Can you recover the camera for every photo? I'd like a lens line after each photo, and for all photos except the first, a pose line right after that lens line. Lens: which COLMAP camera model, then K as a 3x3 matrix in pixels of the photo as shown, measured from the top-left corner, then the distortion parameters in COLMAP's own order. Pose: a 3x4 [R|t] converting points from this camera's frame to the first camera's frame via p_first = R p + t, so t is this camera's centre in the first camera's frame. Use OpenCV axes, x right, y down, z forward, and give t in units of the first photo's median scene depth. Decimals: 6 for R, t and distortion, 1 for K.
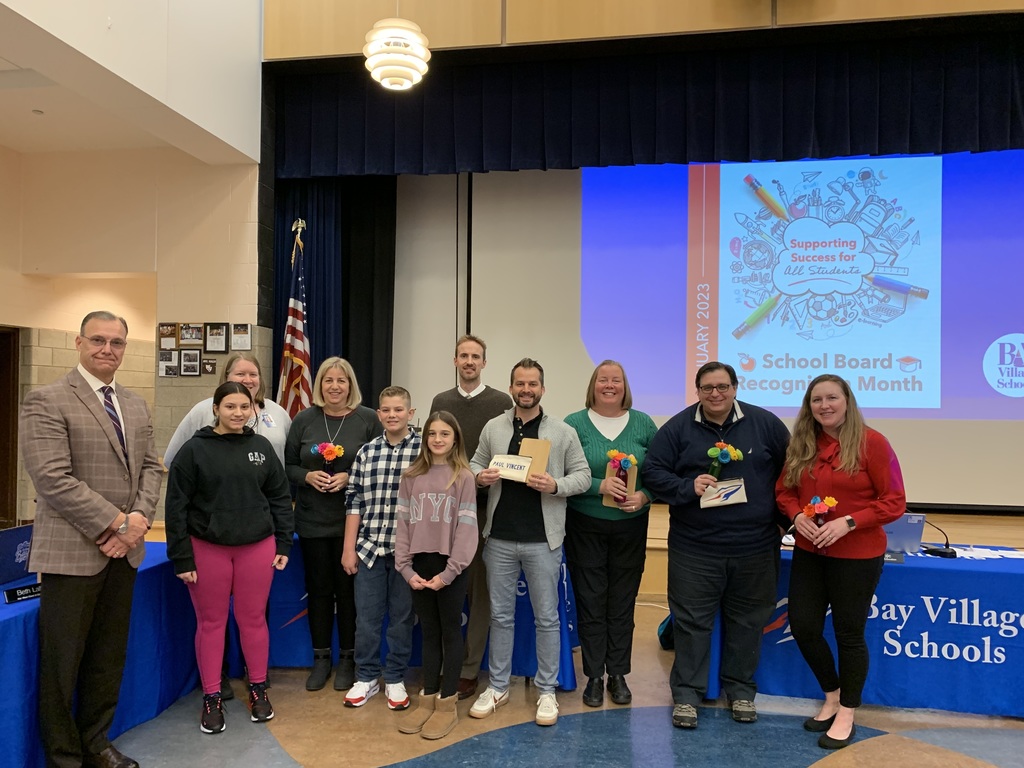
lens RADIAL K [[662.9, 0, 511.3], [0, 662.9, 425.5], [0, 0, 1]] dist [-0.023811, -0.000363]
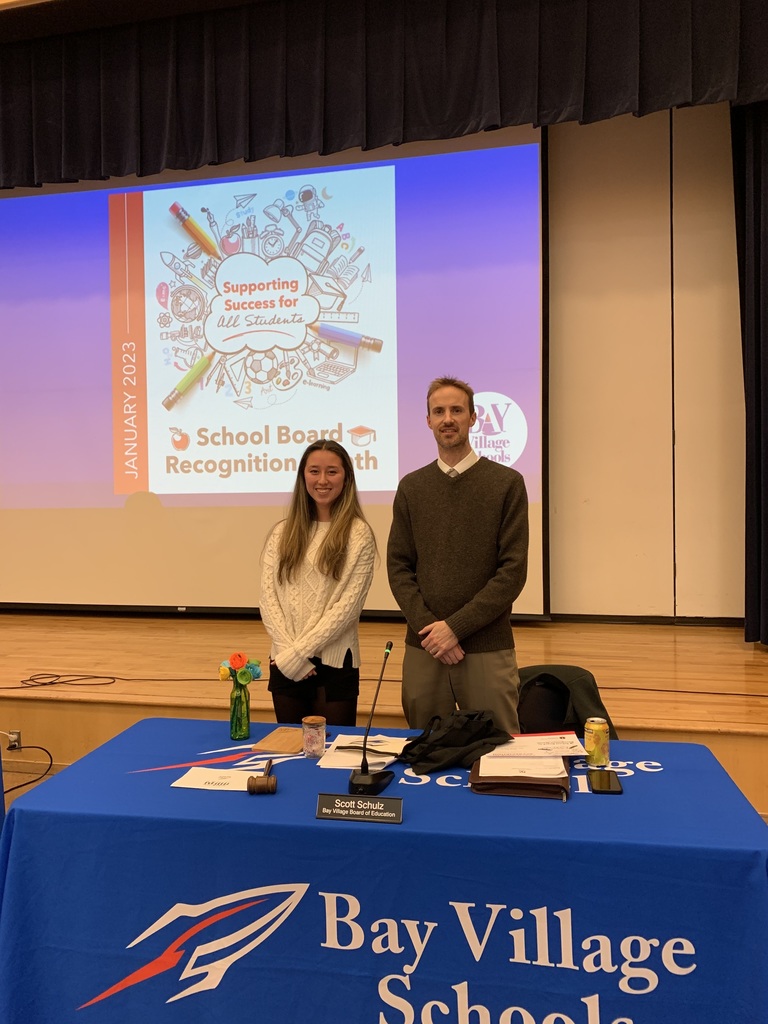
lens RADIAL K [[788.9, 0, 384.0], [0, 788.9, 512.0], [0, 0, 1]] dist [-0.036817, -0.001506]
pose [[0.834378, -0.027088, 0.550527, 0.080437], [0.031565, 0.999501, 0.001340, -0.001356], [-0.550288, 0.016259, 0.834816, 0.153271]]
